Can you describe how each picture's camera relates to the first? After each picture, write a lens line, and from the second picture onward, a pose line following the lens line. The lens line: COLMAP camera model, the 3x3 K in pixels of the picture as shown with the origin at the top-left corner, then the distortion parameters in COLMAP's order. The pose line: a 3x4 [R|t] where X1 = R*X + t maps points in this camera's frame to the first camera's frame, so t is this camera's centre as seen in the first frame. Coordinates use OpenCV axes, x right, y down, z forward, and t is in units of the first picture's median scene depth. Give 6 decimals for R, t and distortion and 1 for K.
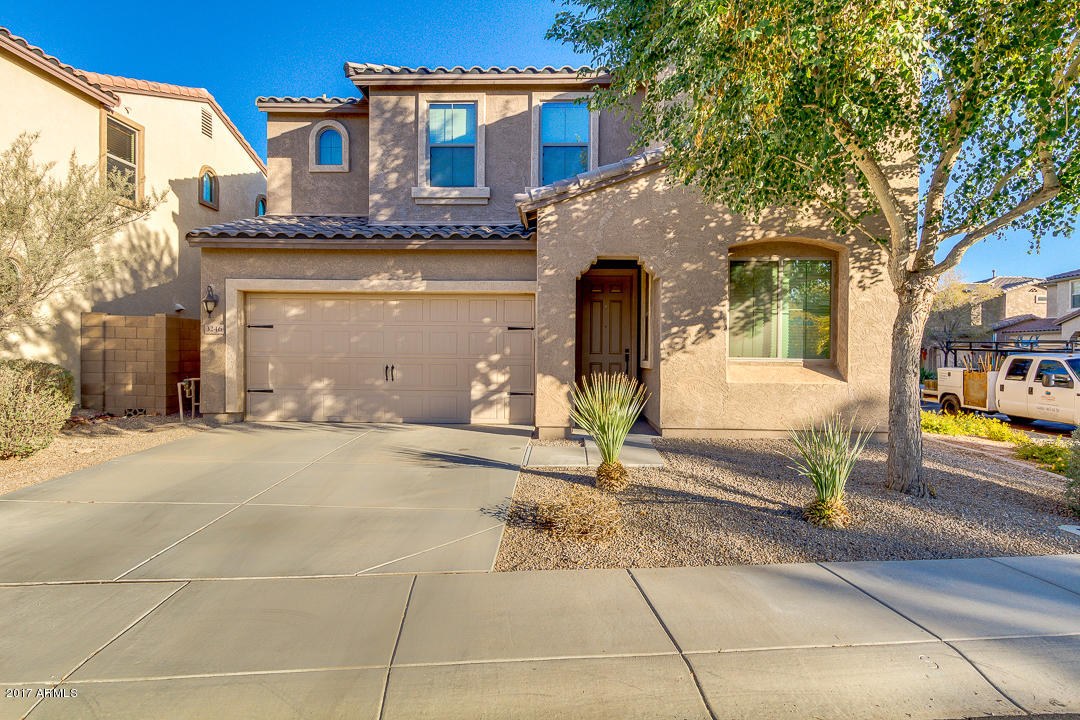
lens RADIAL K [[528.6, 0, 554.7], [0, 528.6, 361.3], [0, 0, 1]] dist [0.007353, -0.000448]
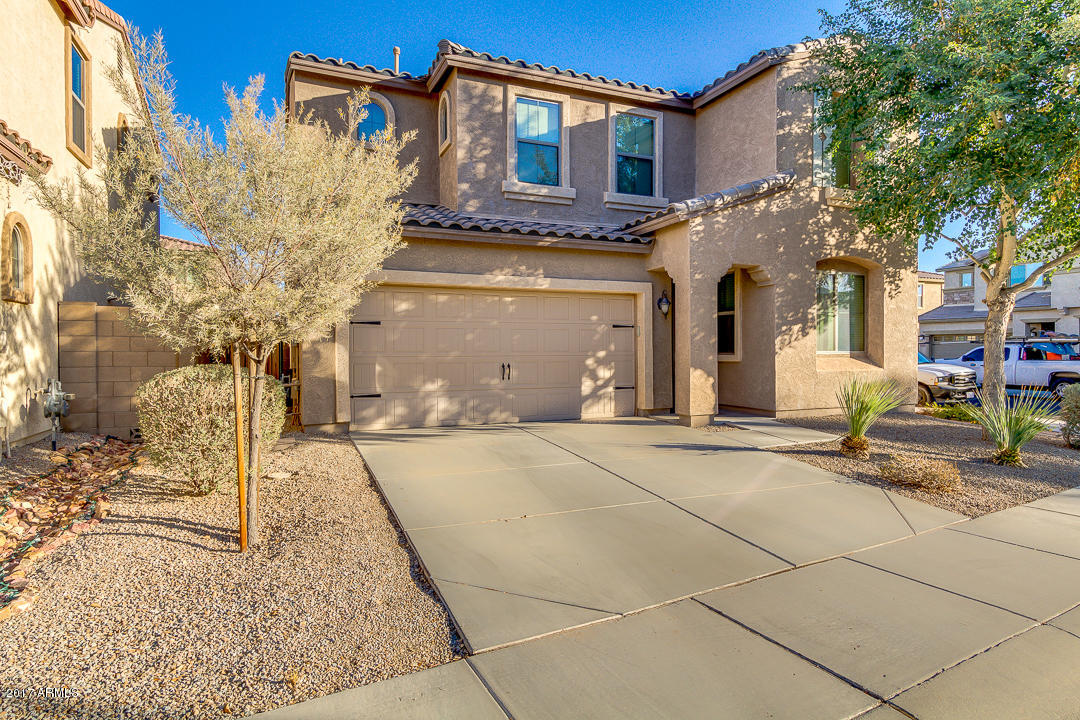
lens RADIAL K [[531.3, 0, 522.1], [0, 531.3, 357.3], [0, 0, 1]] dist [0.009131, -0.000184]
pose [[0.926273, -0.017573, 0.376444, -0.648423], [0.016470, 0.999845, 0.006149, -0.009184], [-0.376494, 0.000504, 0.926419, 0.086011]]
